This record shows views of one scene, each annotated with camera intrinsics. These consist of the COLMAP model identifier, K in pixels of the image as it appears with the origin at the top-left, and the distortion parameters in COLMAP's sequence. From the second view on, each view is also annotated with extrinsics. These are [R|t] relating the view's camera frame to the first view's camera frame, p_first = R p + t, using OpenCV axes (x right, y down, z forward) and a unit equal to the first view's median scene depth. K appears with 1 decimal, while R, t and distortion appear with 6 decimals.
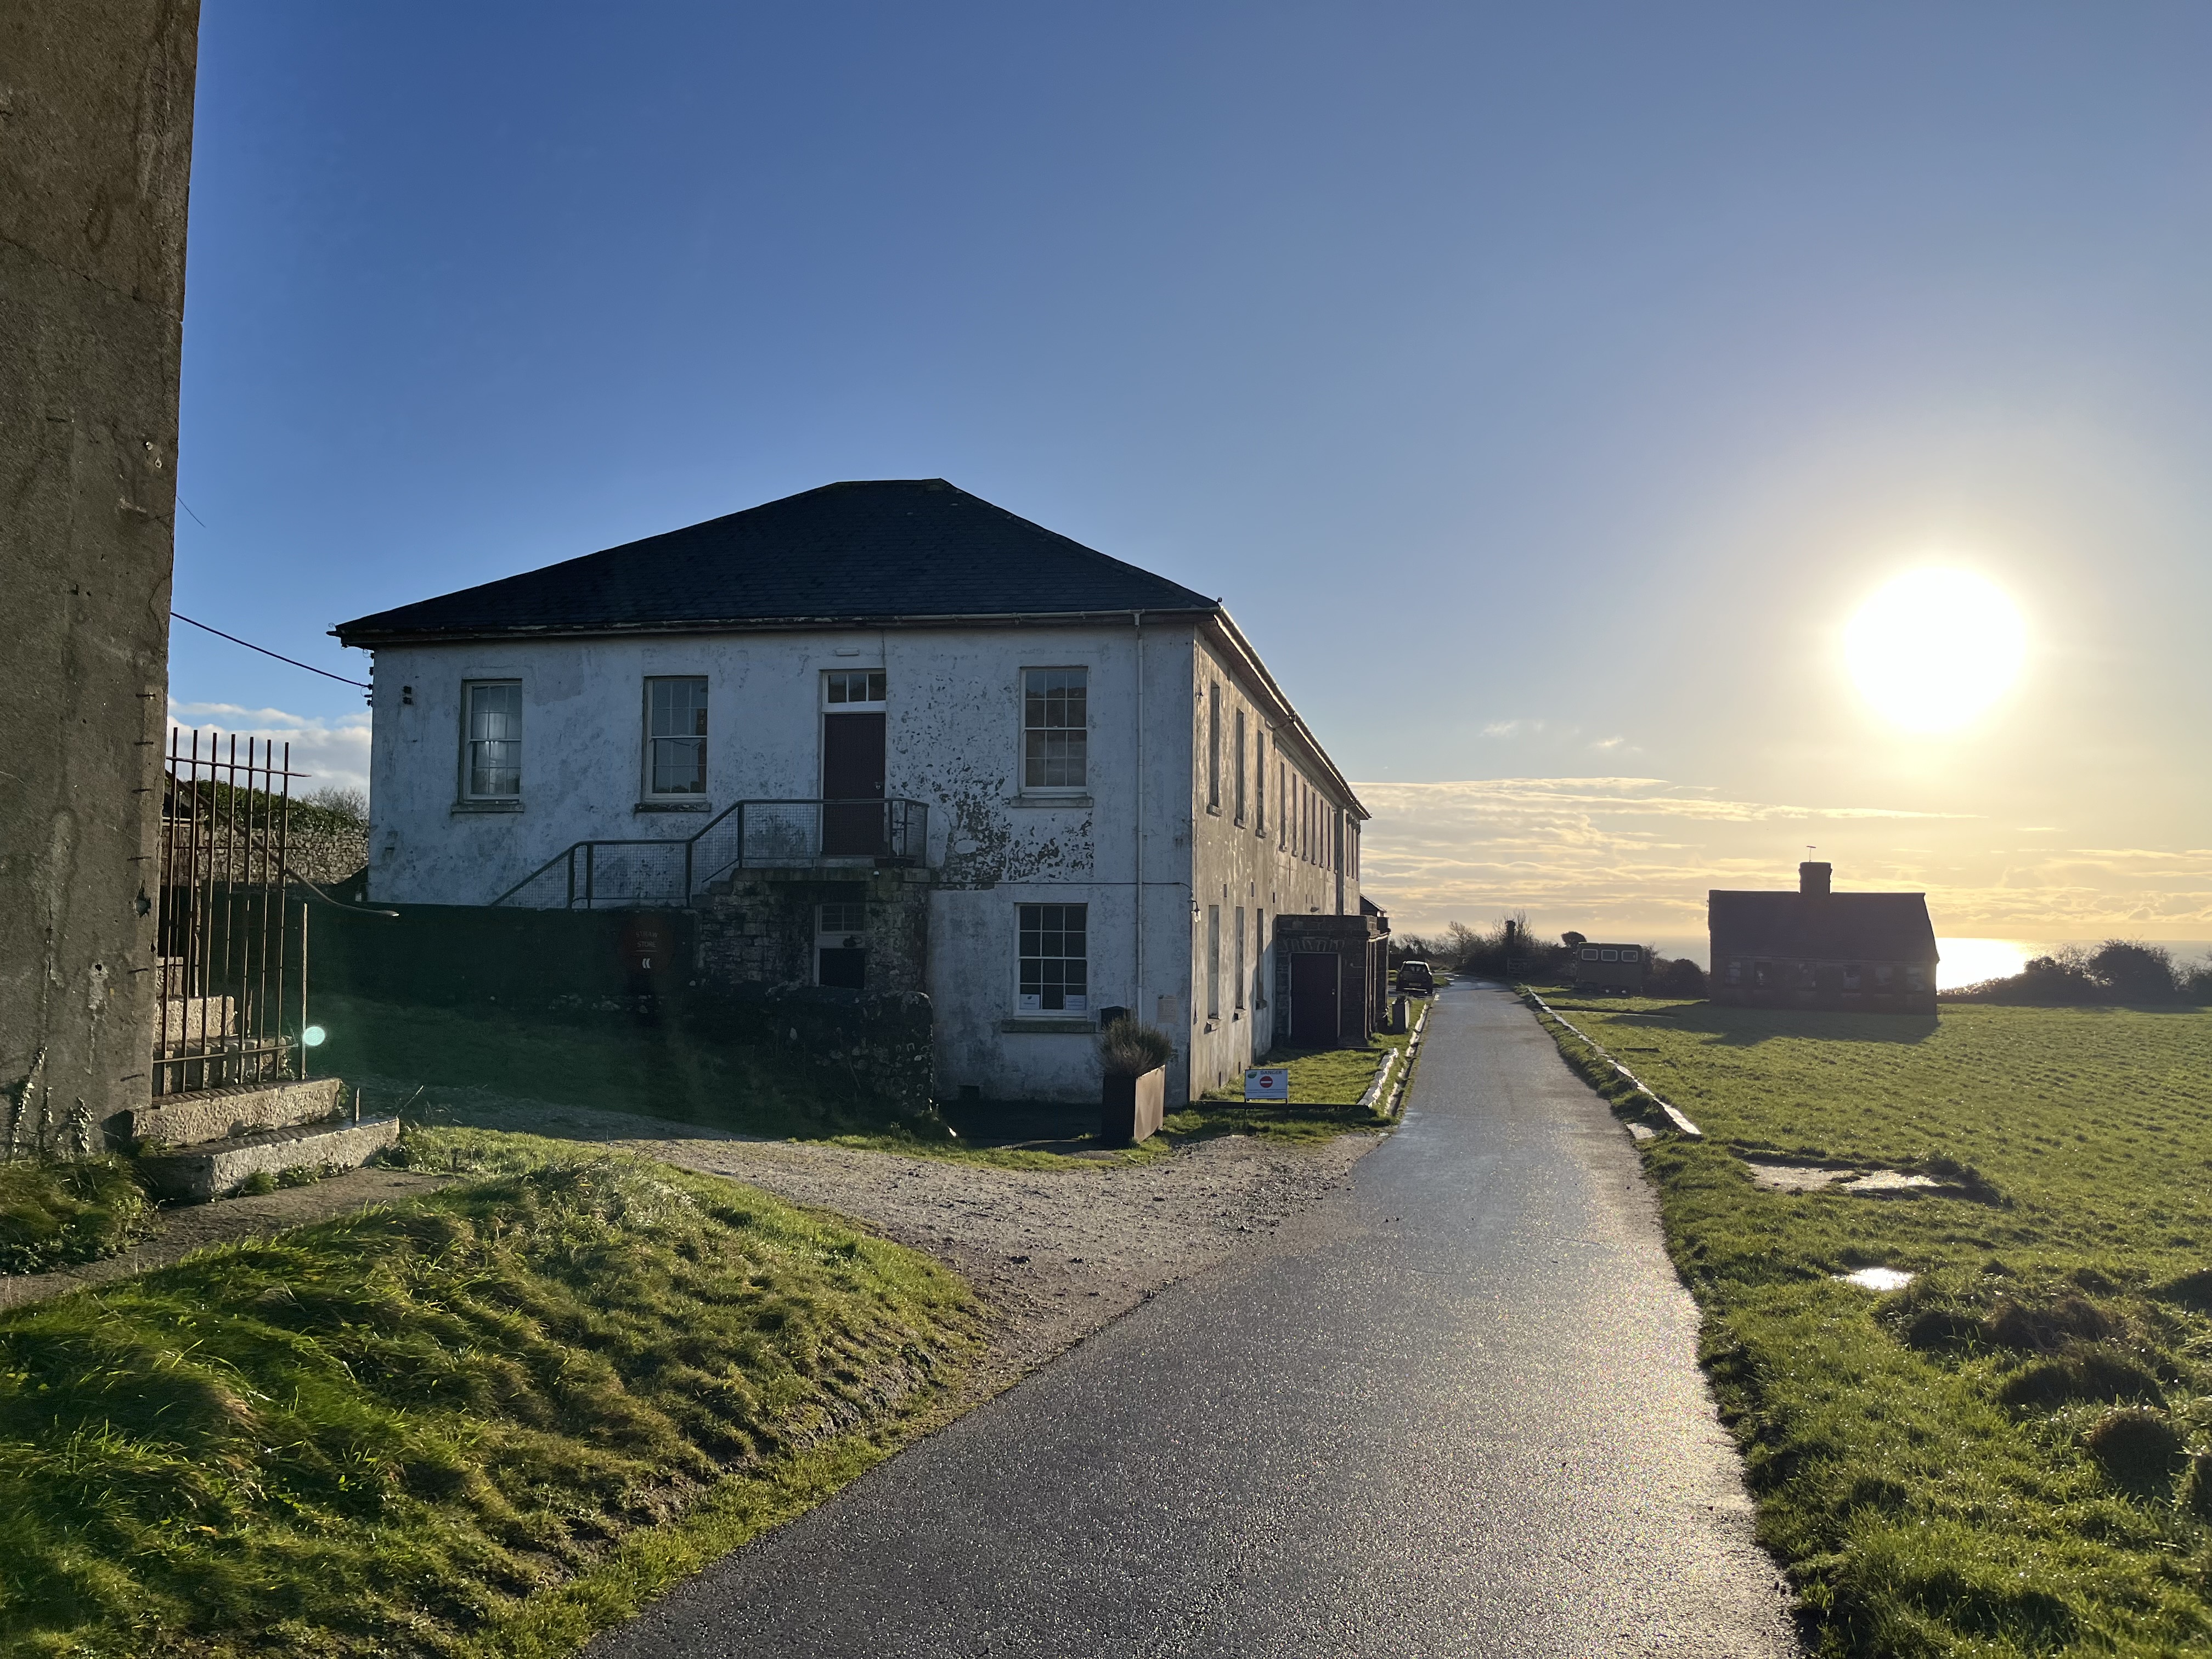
lens RADIAL K [[1670.2, 0, 1107.8], [0, 1670.2, 815.8], [0, 0, 1]] dist [0.077621, -0.121891]
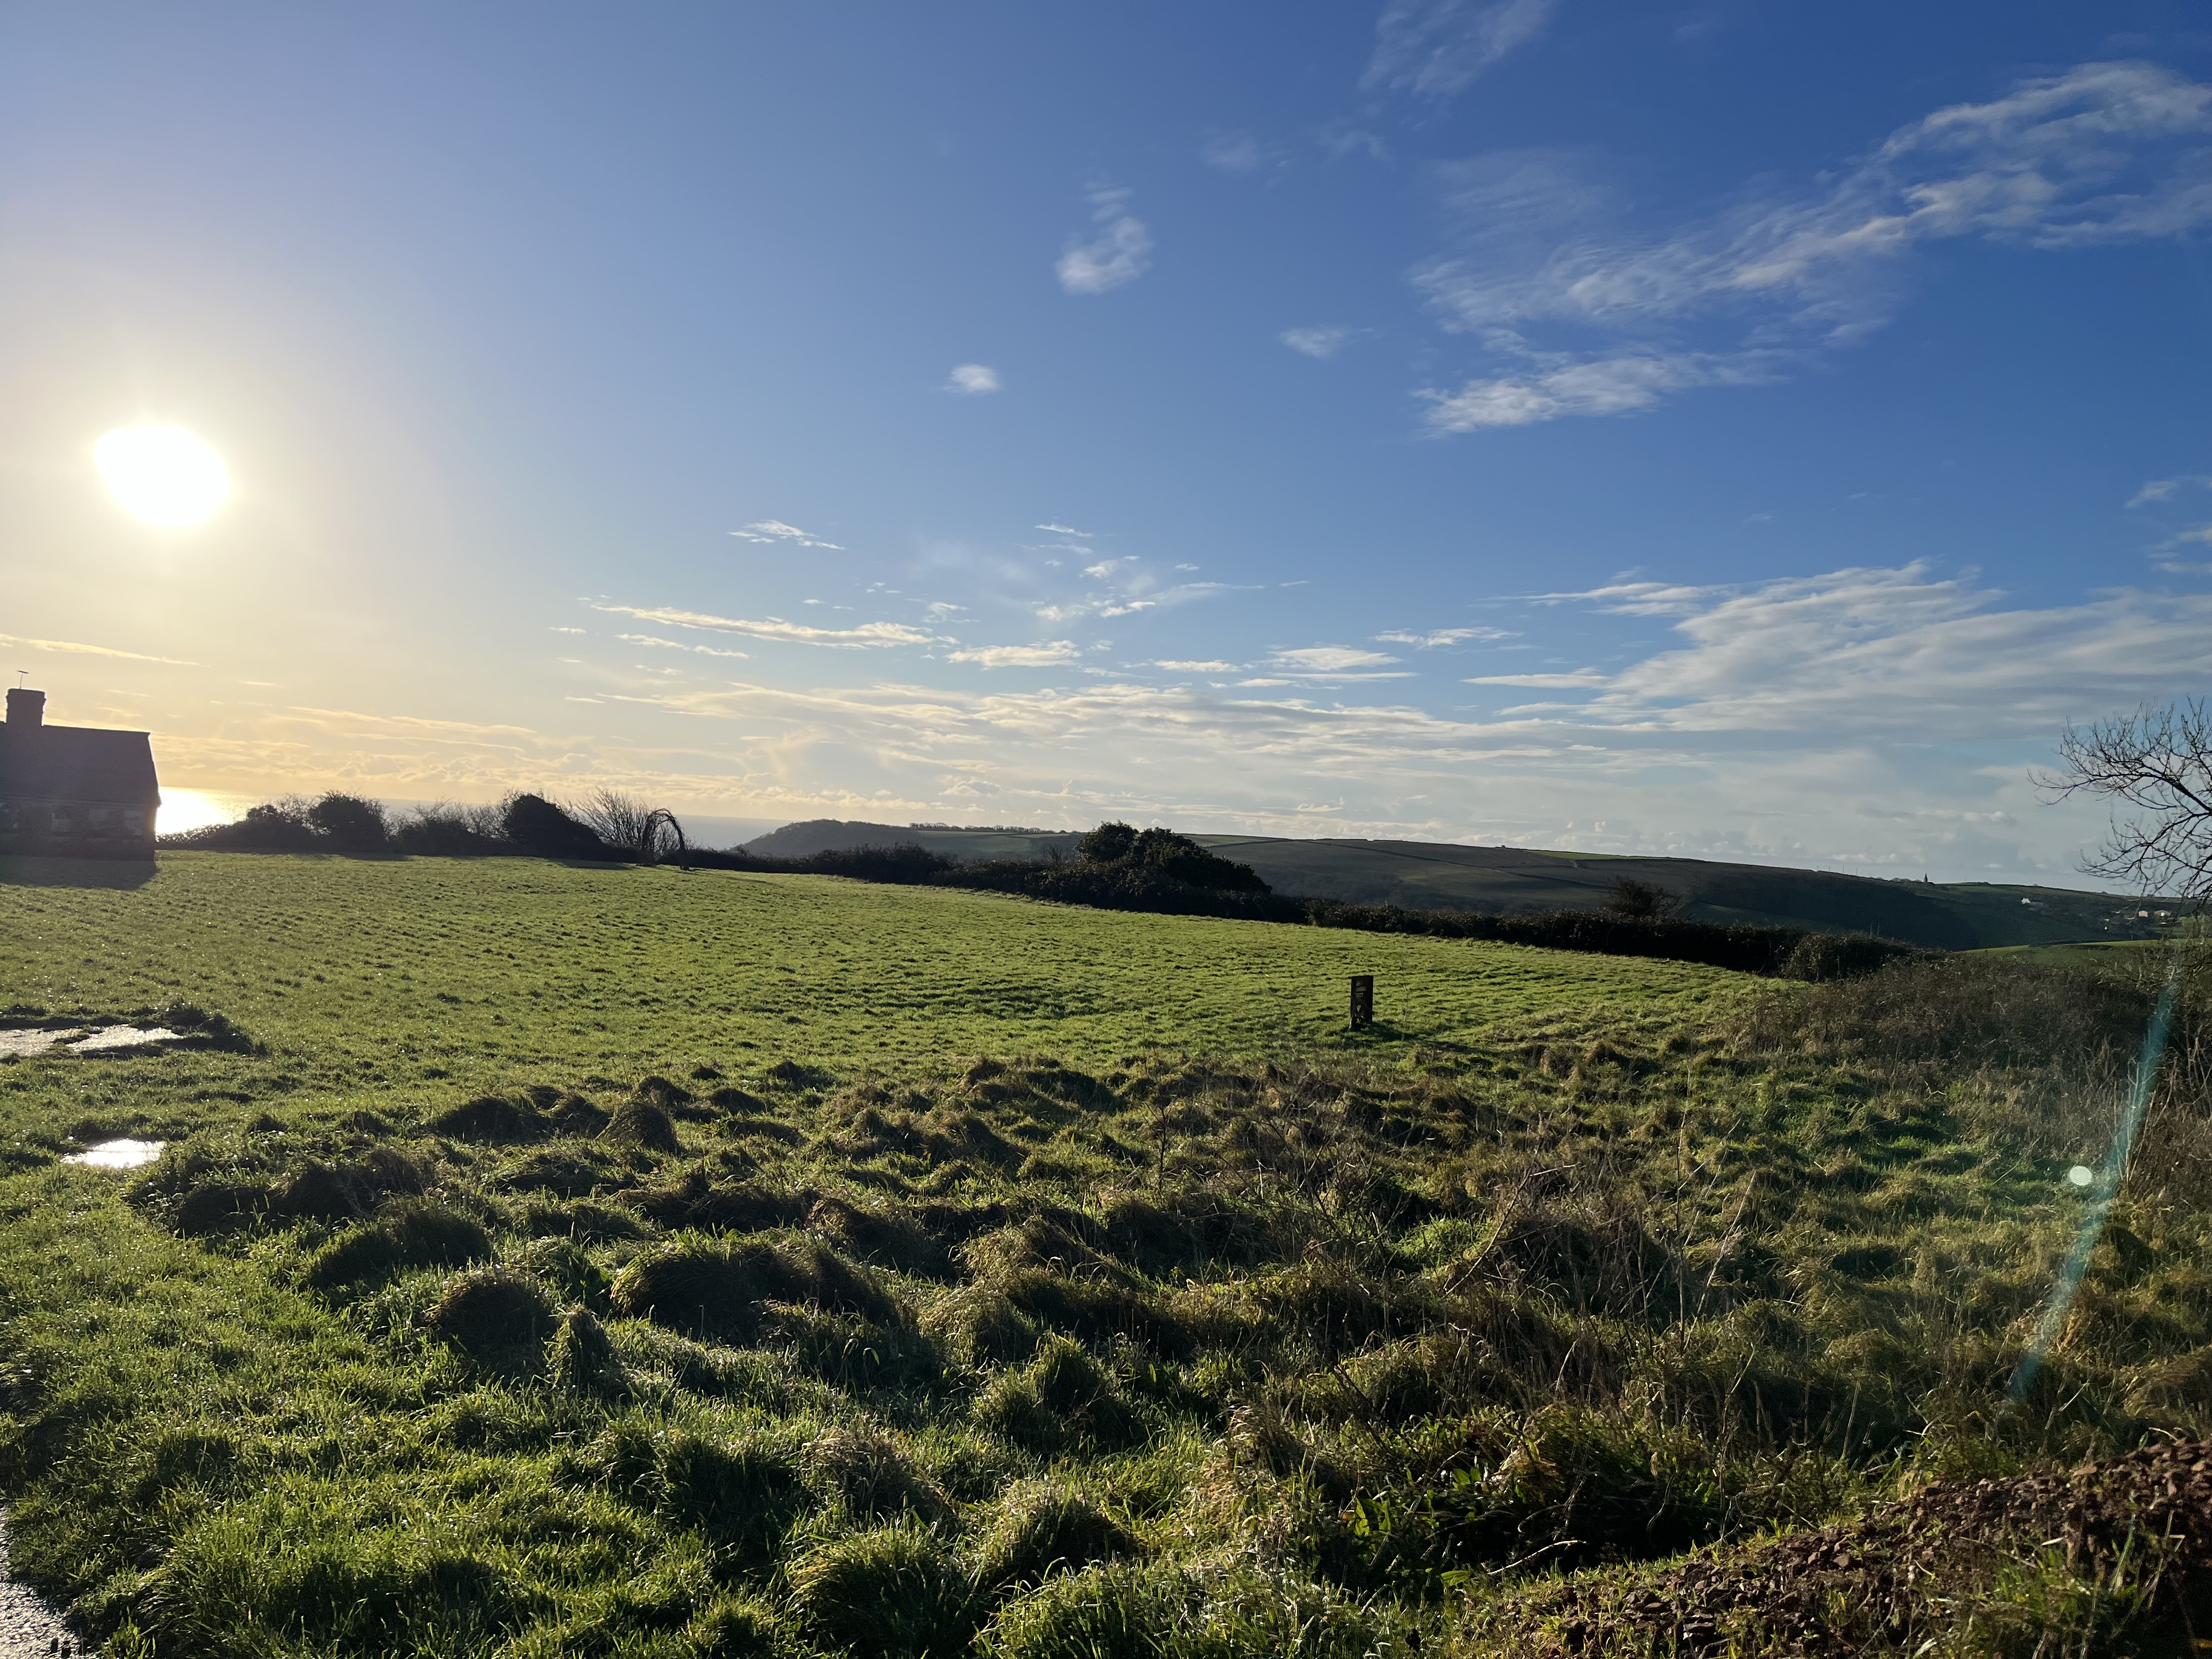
lens RADIAL K [[1670.2, 0, 1107.8], [0, 1670.2, 815.8], [0, 0, 1]] dist [0.077621, -0.121891]
pose [[0.562412, 0.027546, 0.826398, 0.030802], [-0.099642, 0.994419, 0.034666, 0.027488], [-0.820831, -0.101840, 0.562018, 0.131809]]
